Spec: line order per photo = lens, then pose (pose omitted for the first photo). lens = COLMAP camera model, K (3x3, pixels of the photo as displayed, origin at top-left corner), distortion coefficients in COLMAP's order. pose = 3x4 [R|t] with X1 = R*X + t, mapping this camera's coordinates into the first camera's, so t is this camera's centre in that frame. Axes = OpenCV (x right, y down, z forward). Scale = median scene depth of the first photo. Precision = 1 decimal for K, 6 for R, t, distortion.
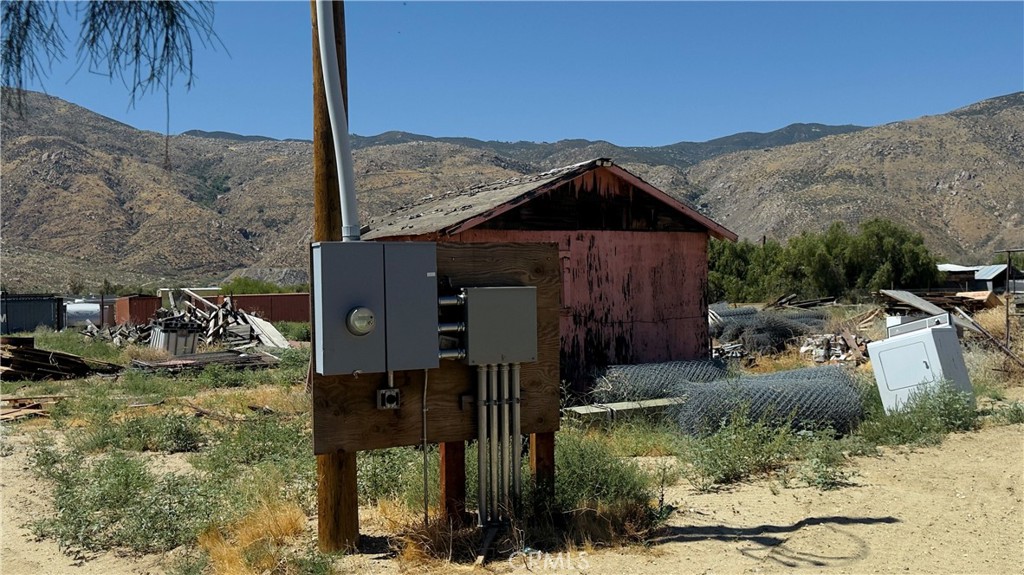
lens RADIAL K [[1079.8, 0, 512.0], [0, 1079.8, 287.8], [0, 0, 1]] dist [0.032475, 0.000000]
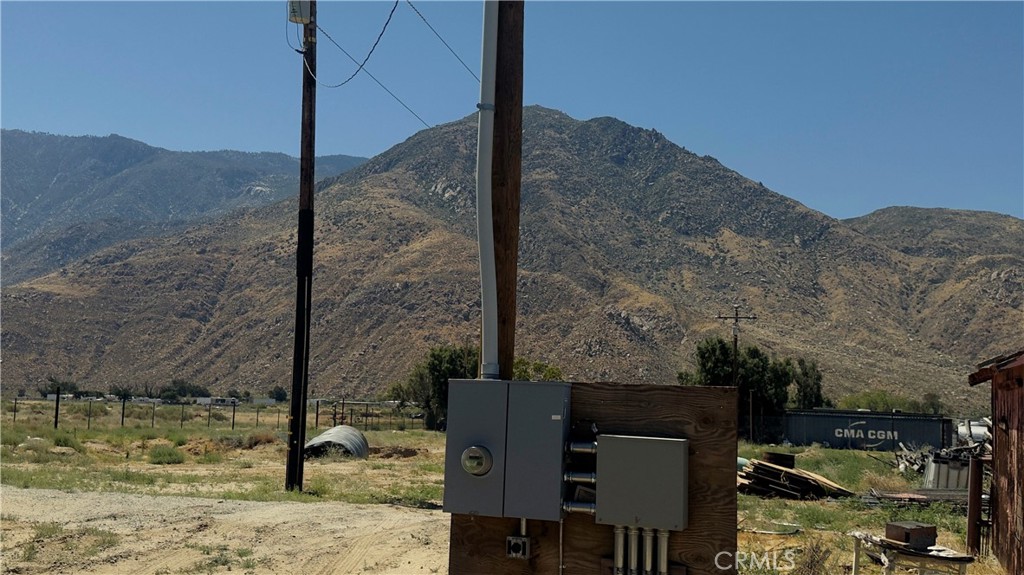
lens RADIAL K [[1079.8, 0, 512.1], [0, 1079.8, 286.8], [0, 0, 1]] dist [0.032475, 0.000000]
pose [[0.637467, -0.032019, -0.769812, 0.574866], [-0.051521, 0.995128, -0.084054, -0.041045], [0.768753, 0.093243, 0.632712, 0.348842]]
